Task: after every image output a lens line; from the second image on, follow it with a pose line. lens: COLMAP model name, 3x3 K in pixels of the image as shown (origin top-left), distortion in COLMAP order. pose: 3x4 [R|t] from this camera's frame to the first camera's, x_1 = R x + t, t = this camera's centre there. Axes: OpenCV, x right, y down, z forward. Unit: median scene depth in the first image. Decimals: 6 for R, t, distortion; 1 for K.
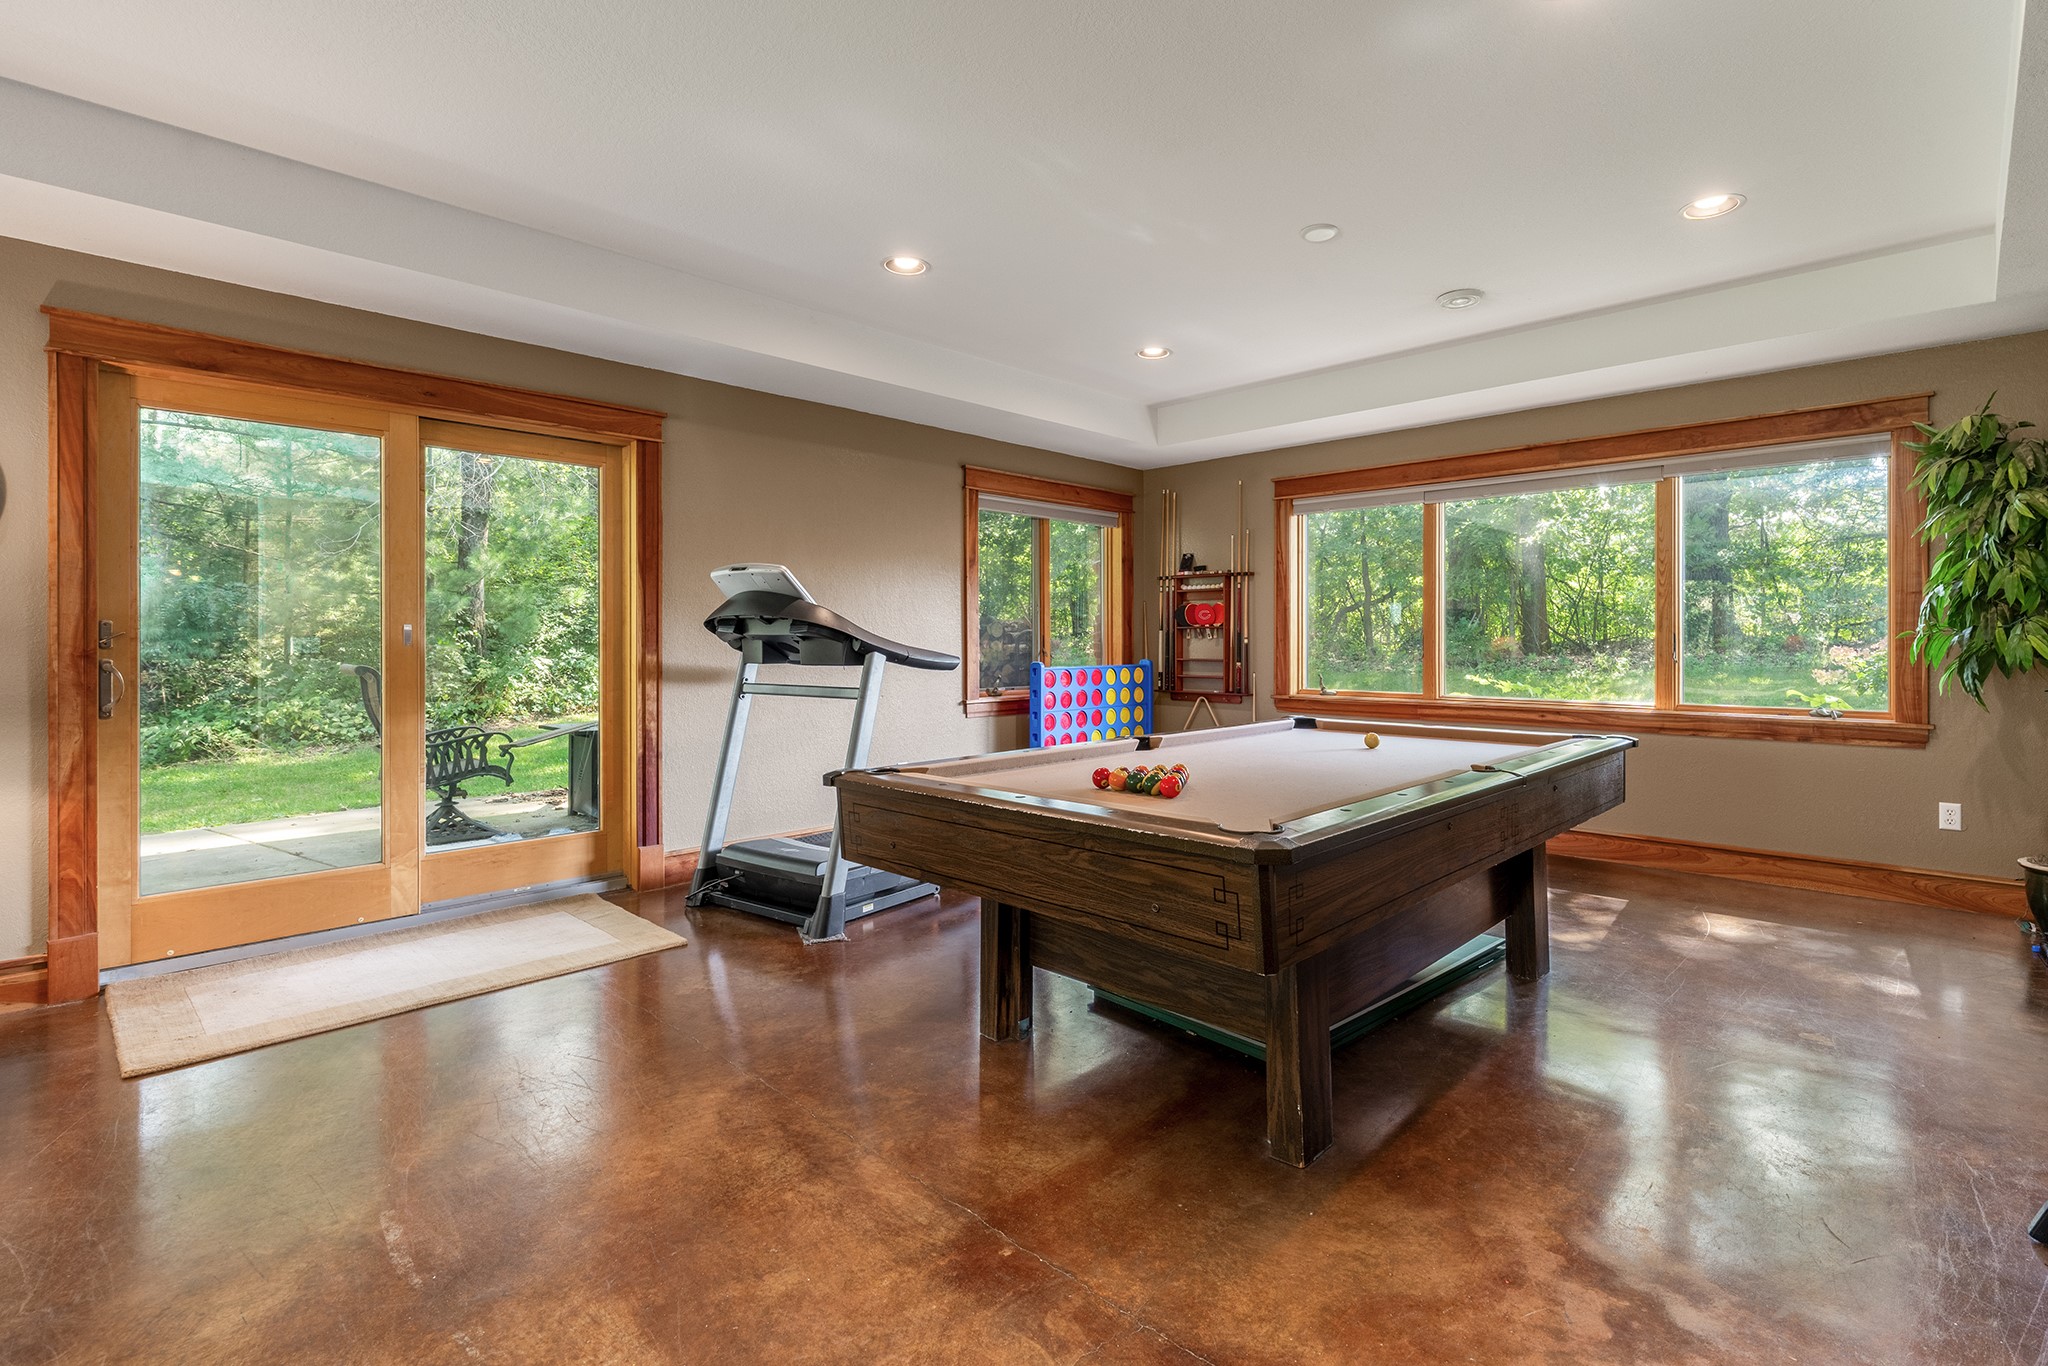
lens RADIAL K [[950.1, 0, 1073.3], [0, 950.1, 639.3], [0, 0, 1]] dist [-0.003274, 0.000133]
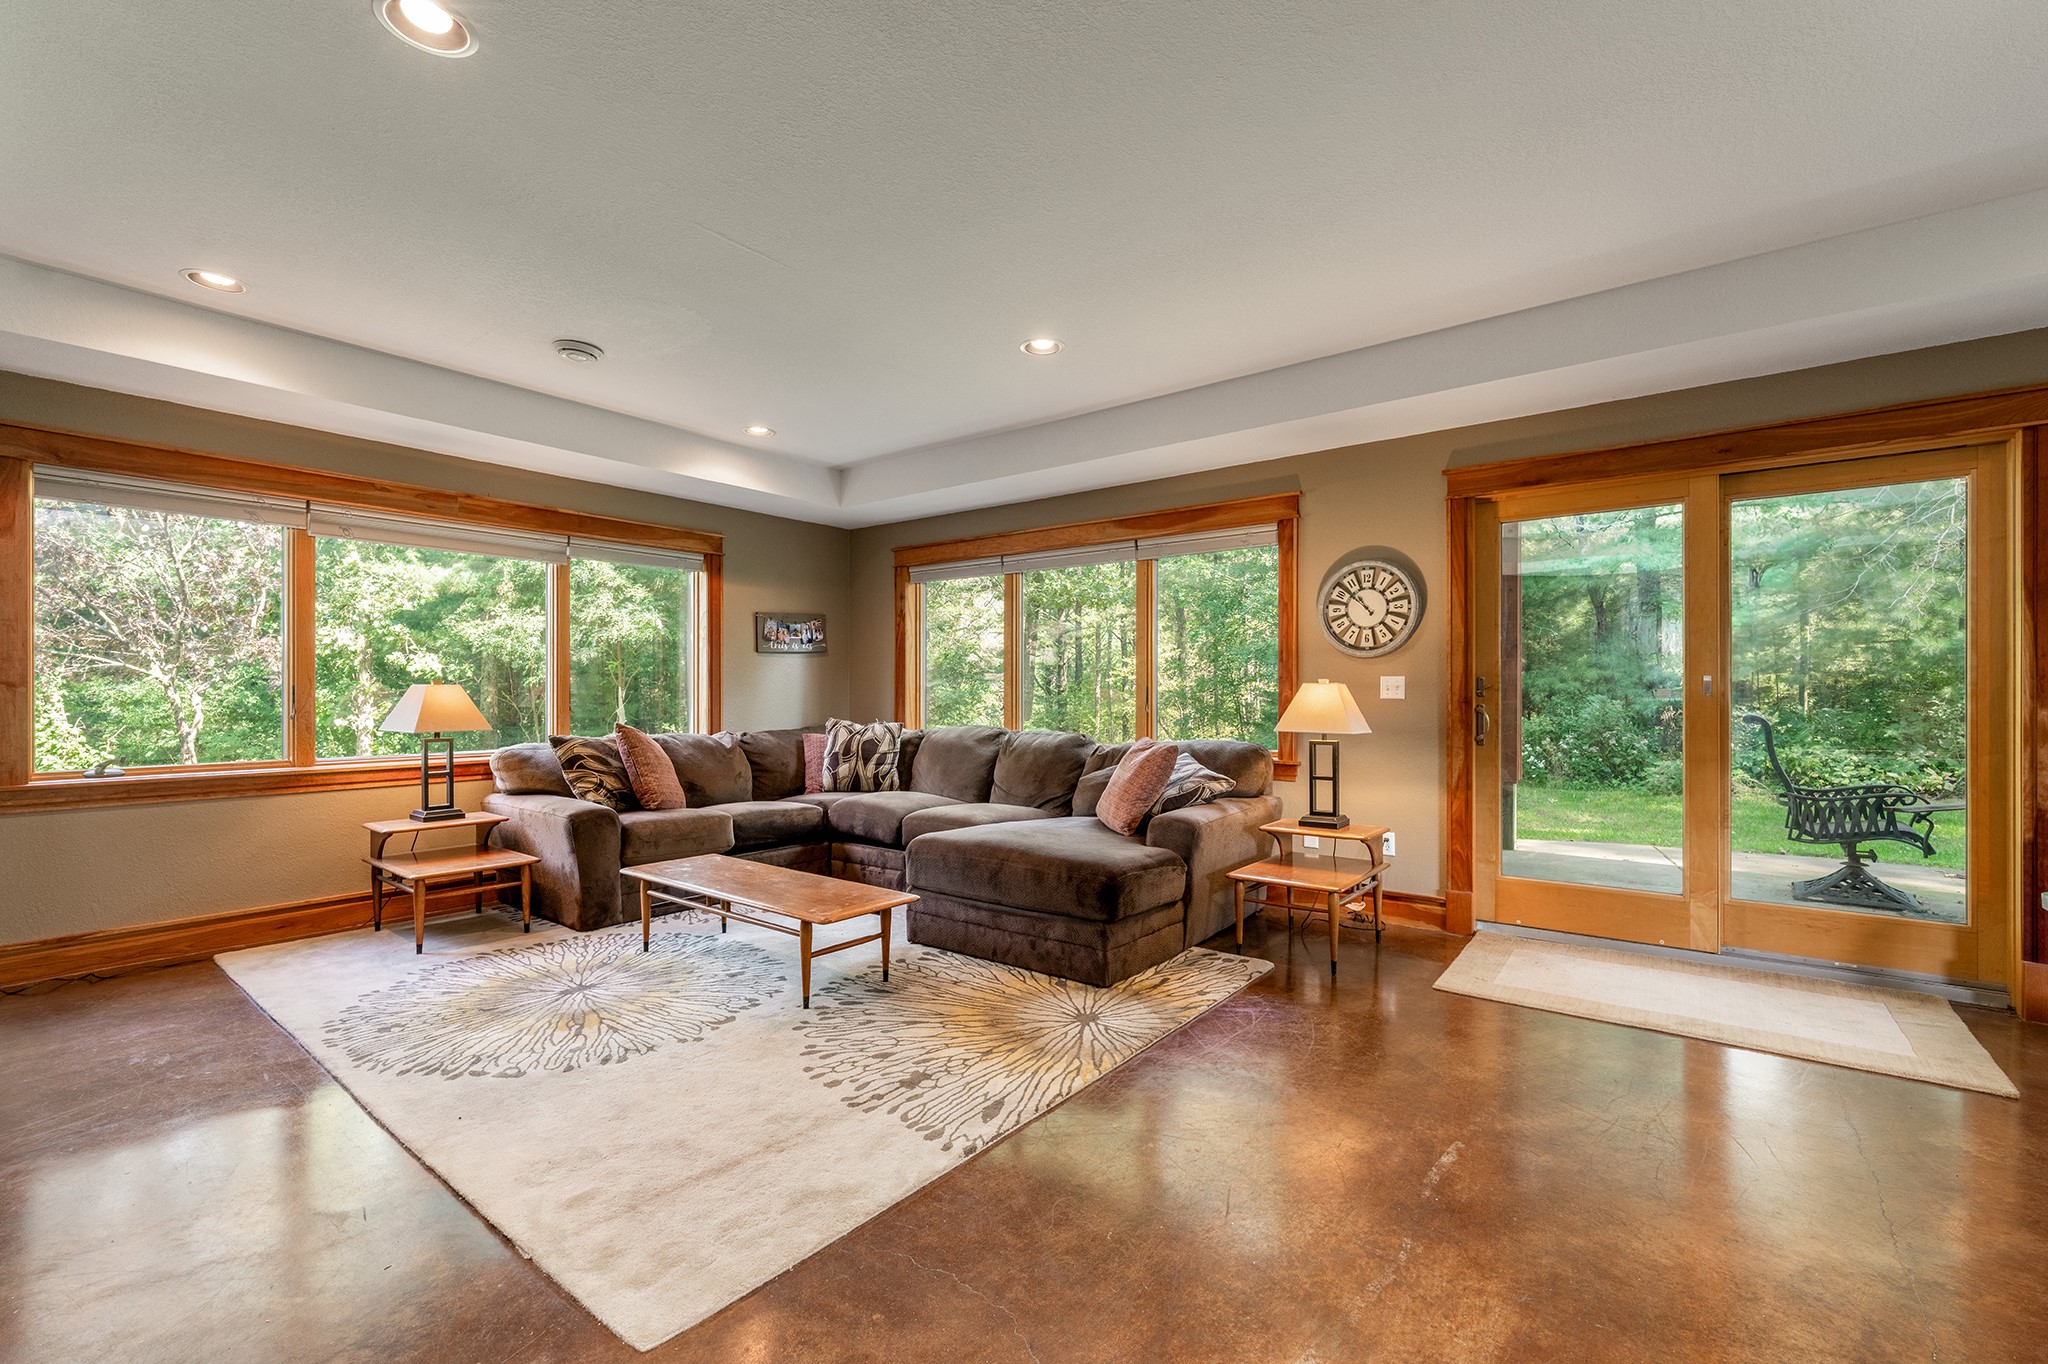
lens RADIAL K [[871.6, 0, 1028.7], [0, 871.6, 690.2], [0, 0, 1]] dist [0.004229, -0.001048]
pose [[0.105594, -0.000734, -0.994409, 0.213032], [0.002257, 0.999997, -0.000499, -0.000862], [0.994407, -0.002192, 0.105596, 0.173112]]
